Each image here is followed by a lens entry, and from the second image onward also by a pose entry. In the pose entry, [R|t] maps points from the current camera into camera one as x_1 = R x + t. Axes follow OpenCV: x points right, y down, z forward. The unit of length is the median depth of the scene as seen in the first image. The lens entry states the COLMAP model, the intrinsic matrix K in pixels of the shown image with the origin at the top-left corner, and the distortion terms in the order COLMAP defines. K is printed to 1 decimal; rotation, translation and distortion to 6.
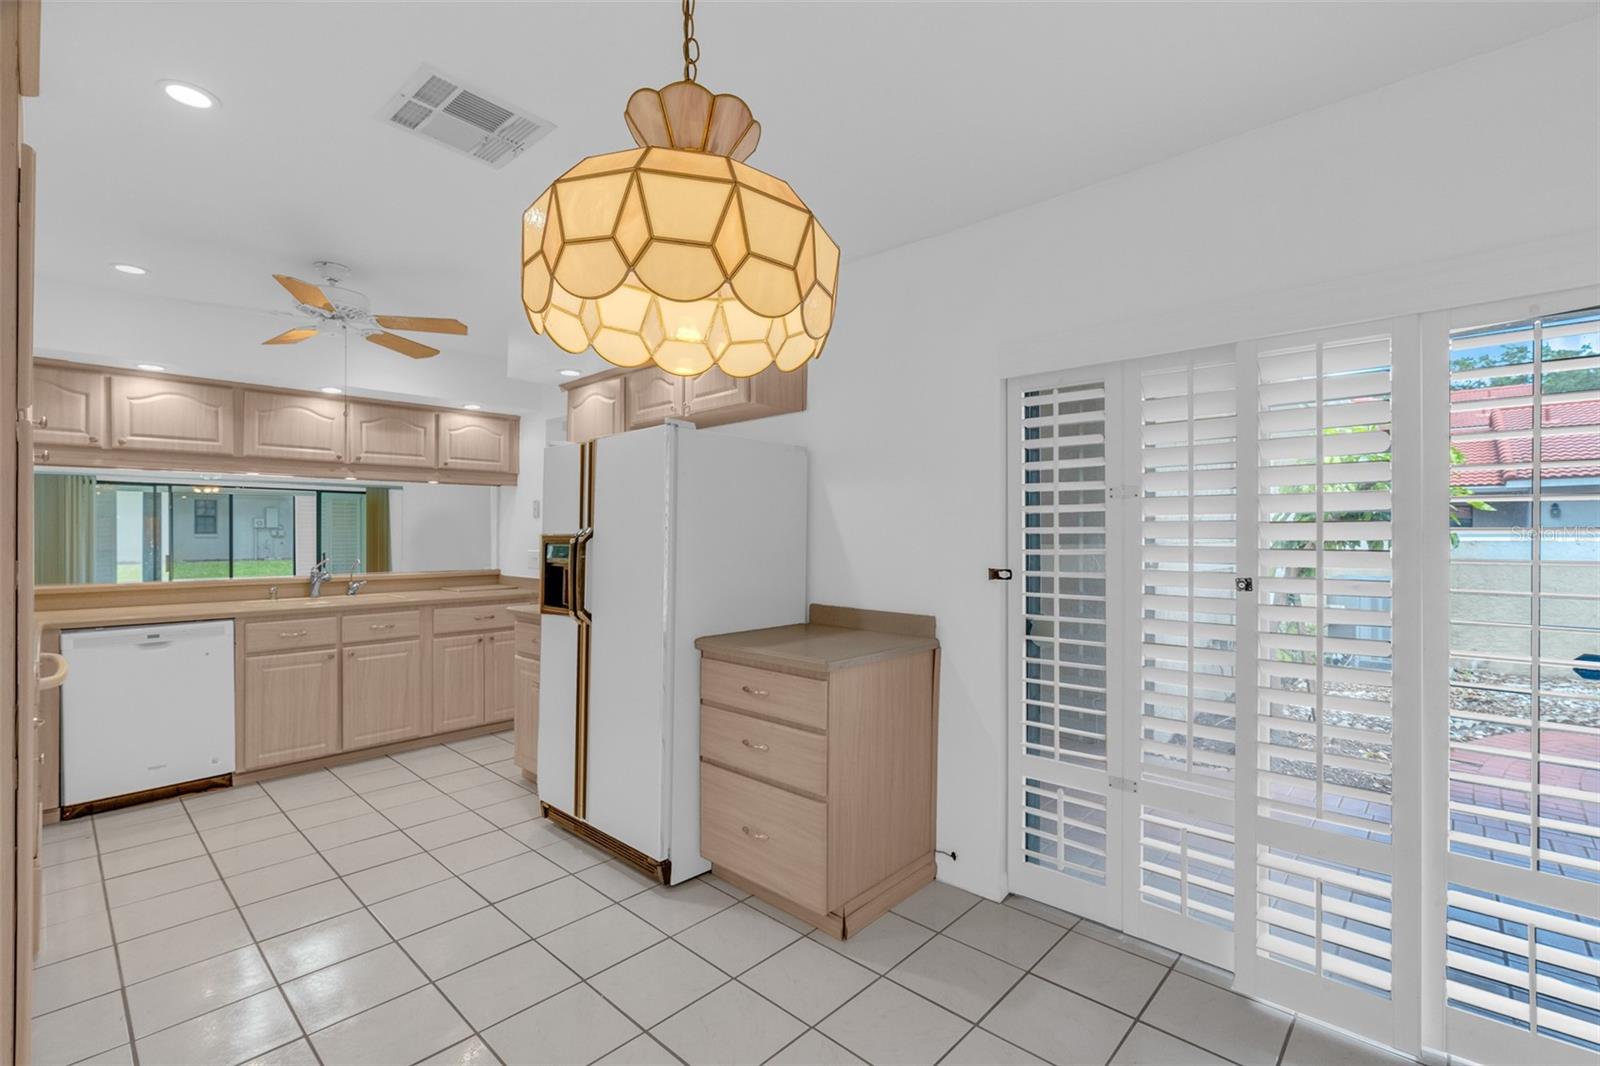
lens RADIAL K [[717.1, 0, 794.8], [0, 717.1, 533.6], [0, 0, 1]] dist [-0.011300, 0.004629]
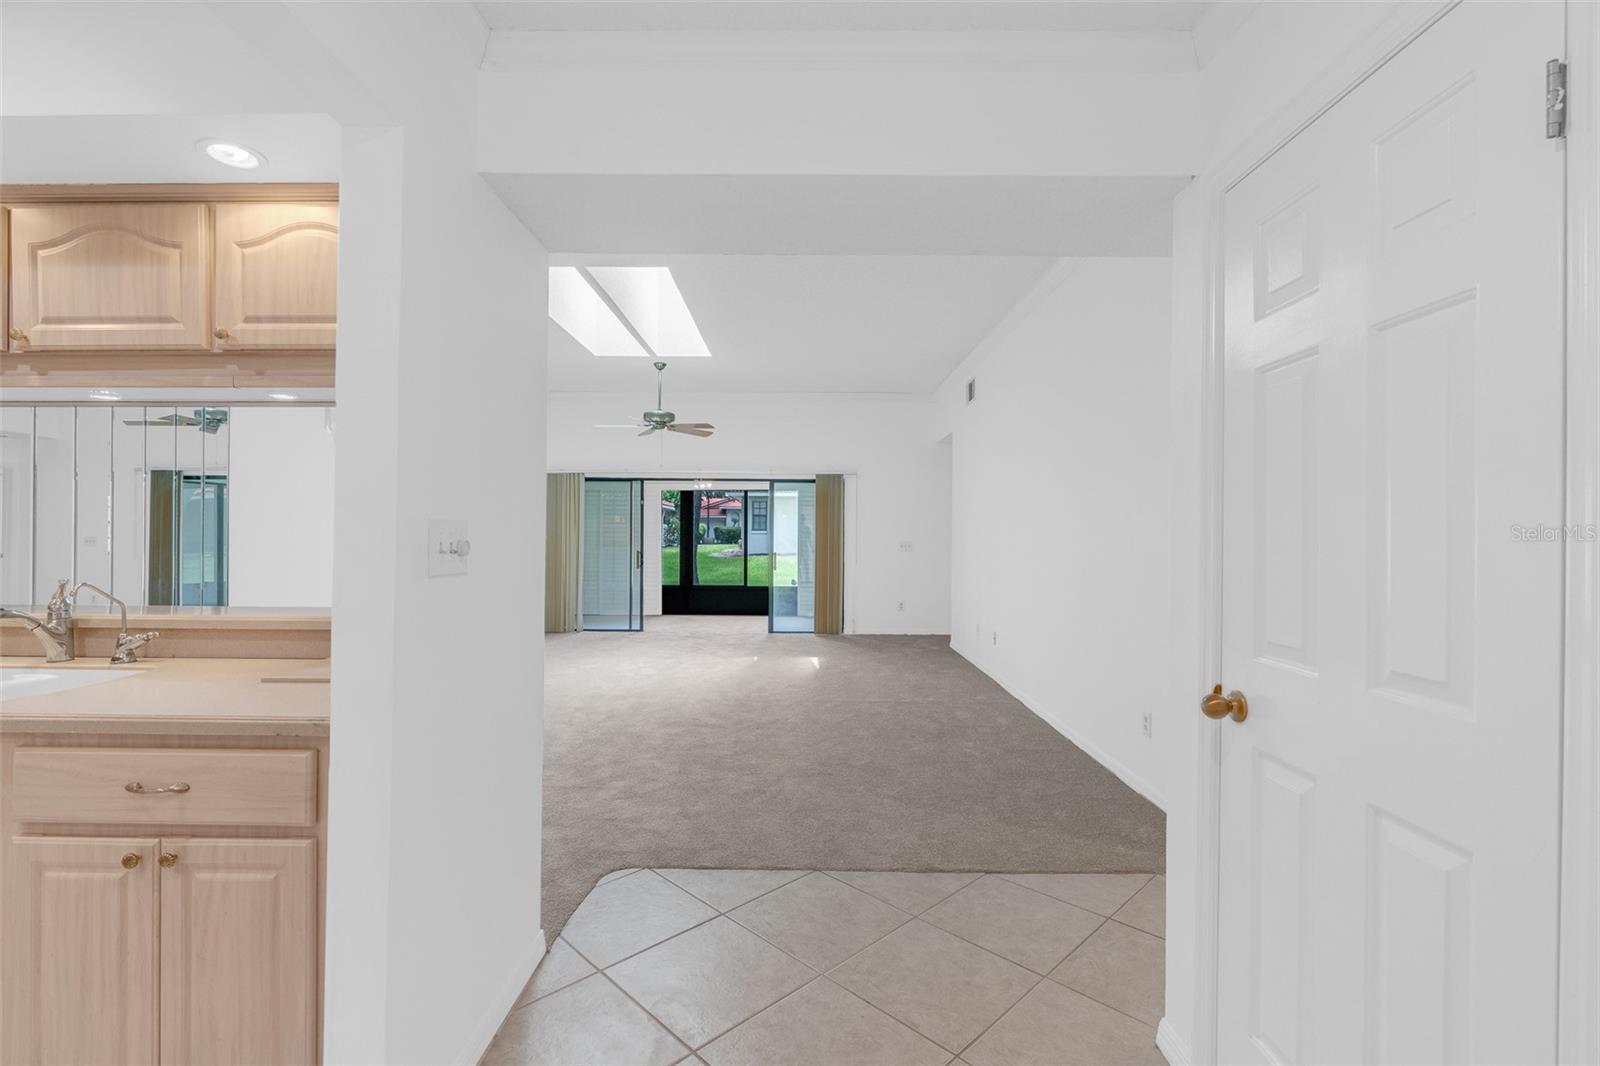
lens RADIAL K [[717.1, 0, 797.9], [0, 717.1, 531.3], [0, 0, 1]] dist [-0.011300, 0.004629]
pose [[0.683281, 0.004560, -0.730141, -0.014513], [-0.006034, 0.999982, 0.000597, 0.003159], [0.730131, 0.003998, 0.683296, 1.211923]]
